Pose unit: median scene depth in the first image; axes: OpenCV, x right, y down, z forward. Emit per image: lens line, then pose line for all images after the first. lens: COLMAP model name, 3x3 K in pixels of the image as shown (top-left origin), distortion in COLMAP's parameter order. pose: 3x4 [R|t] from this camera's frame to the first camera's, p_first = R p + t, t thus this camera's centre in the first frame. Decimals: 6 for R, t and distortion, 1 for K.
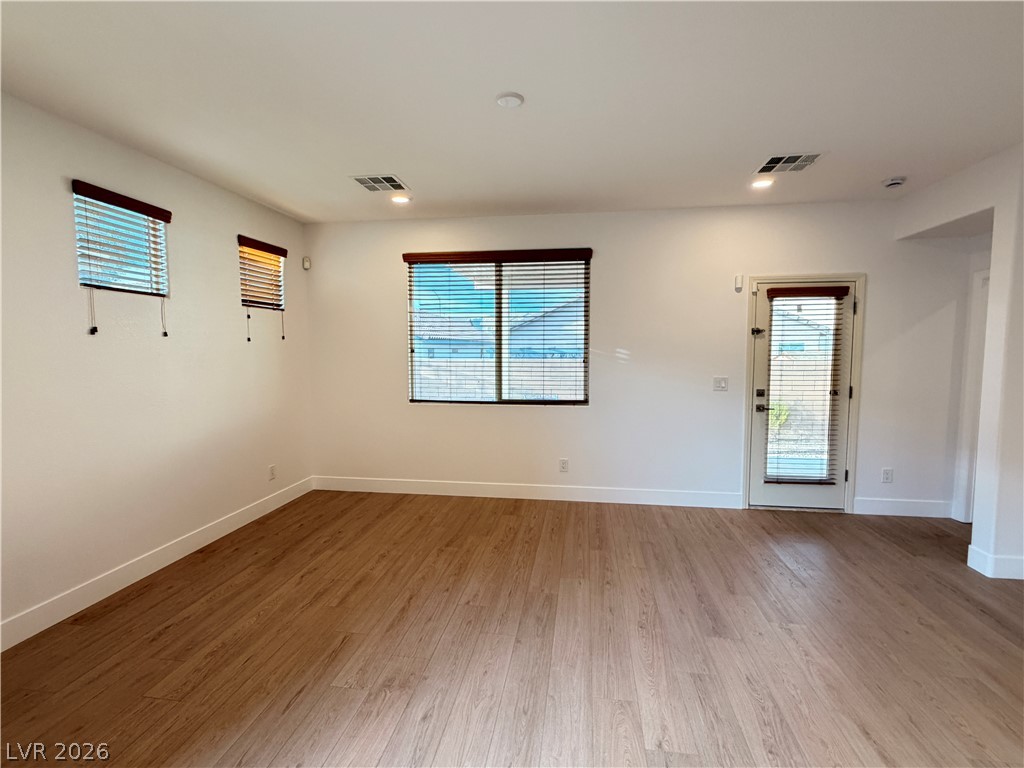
lens RADIAL K [[484.5, 0, 513.2], [0, 484.5, 384.9], [0, 0, 1]] dist [-0.000097, -0.000782]
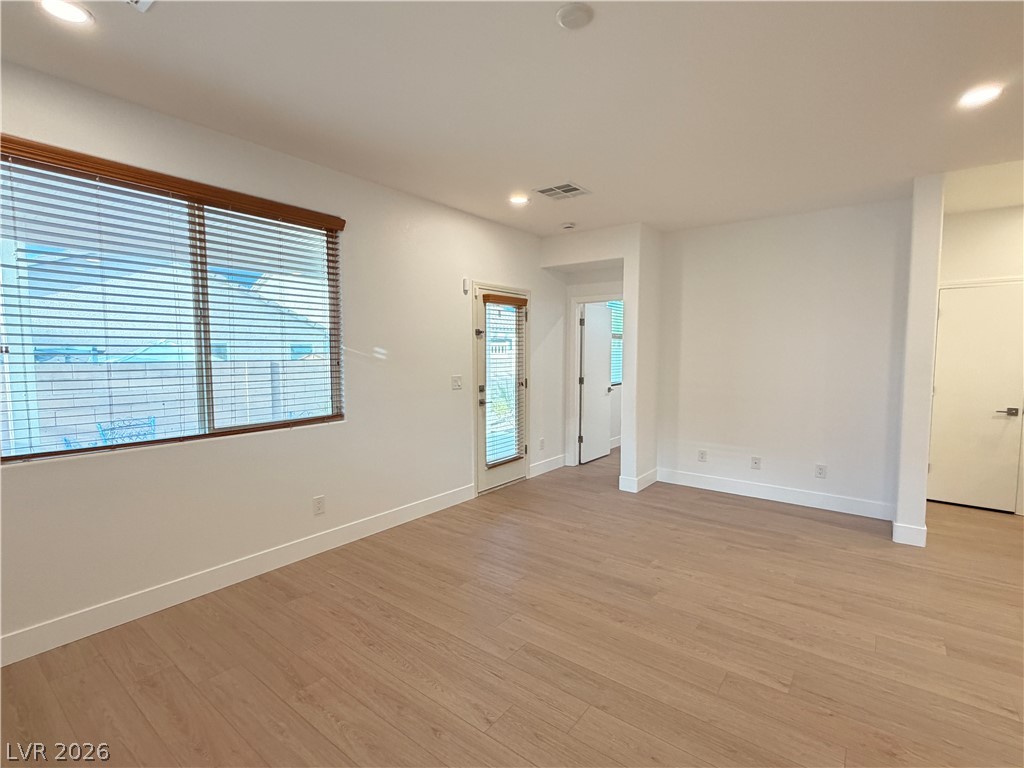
lens RADIAL K [[484.5, 0, 514.6], [0, 484.5, 385.0], [0, 0, 1]] dist [-0.000097, -0.000782]
pose [[0.485219, -0.060615, 0.872289, -0.441296], [0.063954, 0.997383, 0.033732, -0.025811], [-0.872051, 0.039419, 0.487825, 0.431795]]
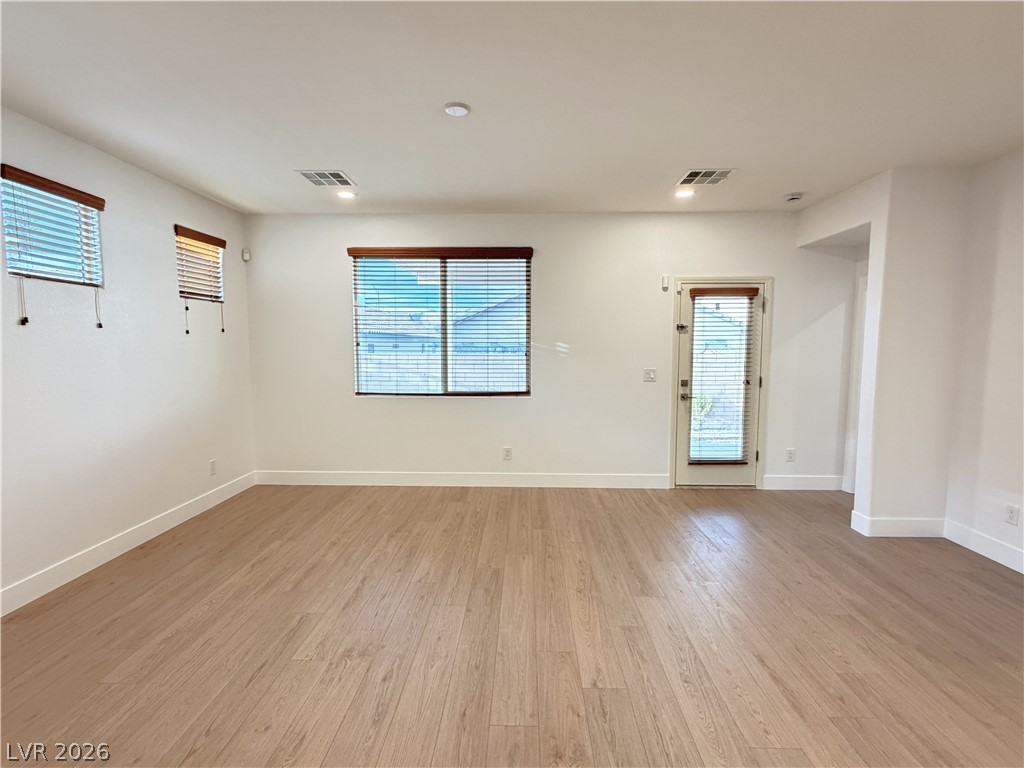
lens RADIAL K [[484.5, 0, 512.7], [0, 484.5, 385.5], [0, 0, 1]] dist [-0.000097, -0.000782]
pose [[0.992792, -0.007564, 0.119607, -0.010659], [0.006346, 0.999924, 0.010561, 0.008337], [-0.119678, -0.009726, 0.992765, -0.051946]]
